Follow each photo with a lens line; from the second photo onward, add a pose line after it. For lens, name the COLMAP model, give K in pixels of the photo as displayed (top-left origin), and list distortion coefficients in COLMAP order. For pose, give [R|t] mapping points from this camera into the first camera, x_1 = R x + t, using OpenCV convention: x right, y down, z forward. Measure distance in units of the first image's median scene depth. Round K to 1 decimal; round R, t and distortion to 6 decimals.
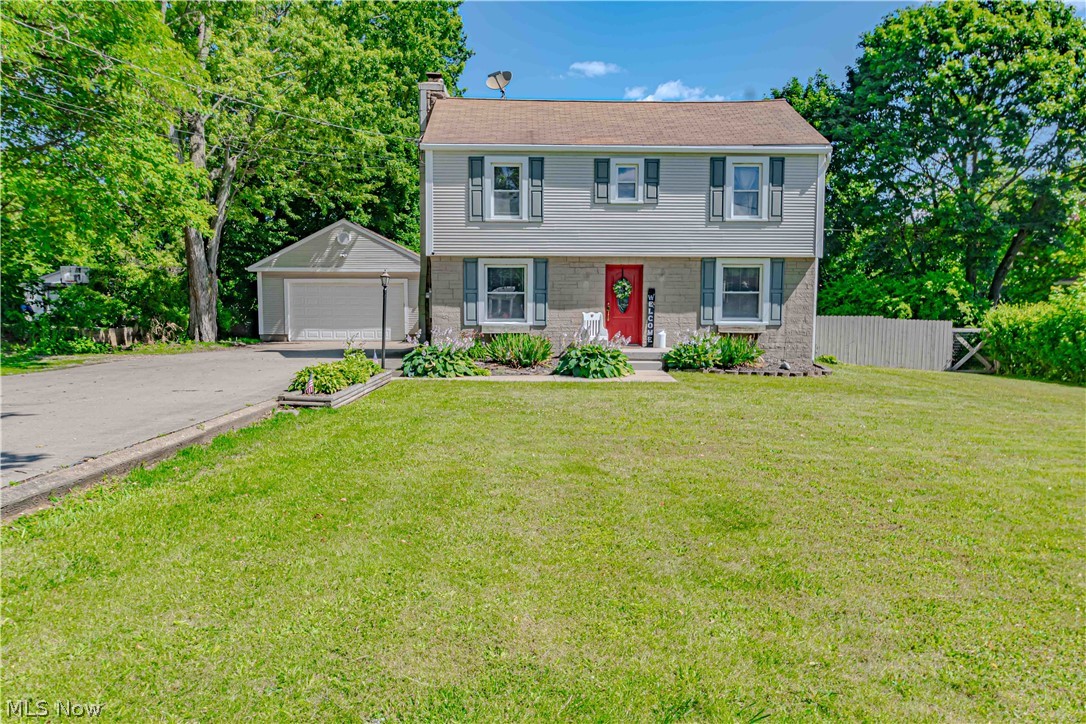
lens RADIAL K [[779.7, 0, 541.0], [0, 779.7, 363.8], [0, 0, 1]] dist [0.002302, -0.008982]
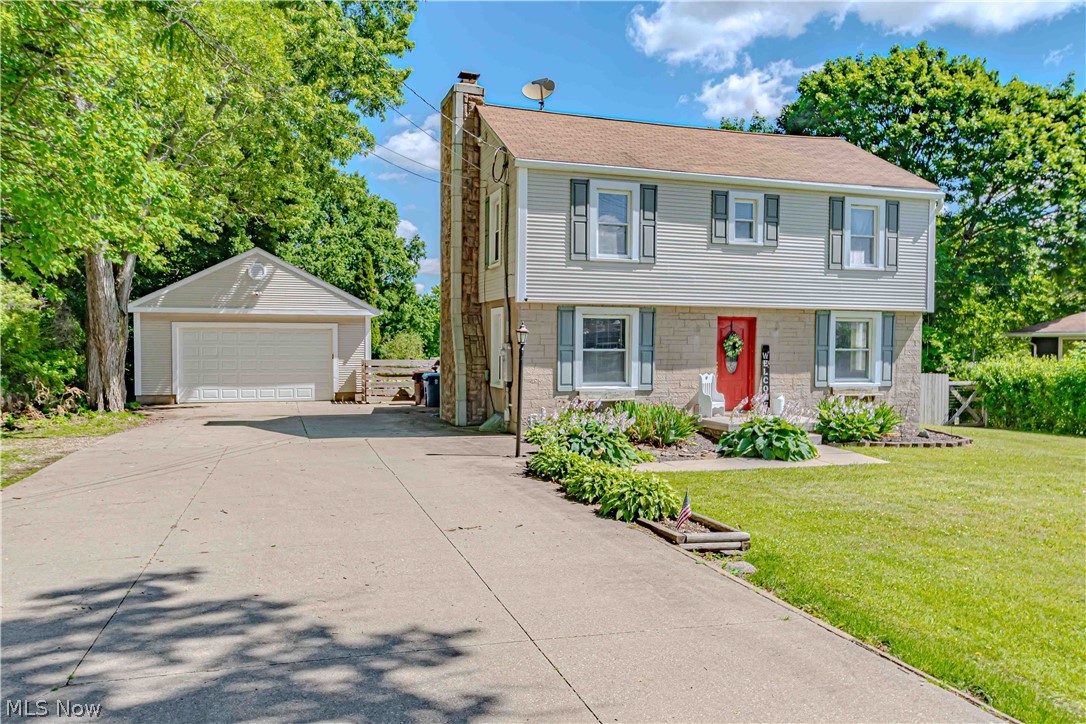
lens RADIAL K [[823.4, 0, 544.0], [0, 823.4, 365.0], [0, 0, 1]] dist [-0.015324, 0.004707]
pose [[0.957783, -0.004841, 0.287452, -0.348656], [0.018819, 0.998769, -0.045886, -0.038332], [-0.286876, 0.049358, 0.956695, 0.213330]]
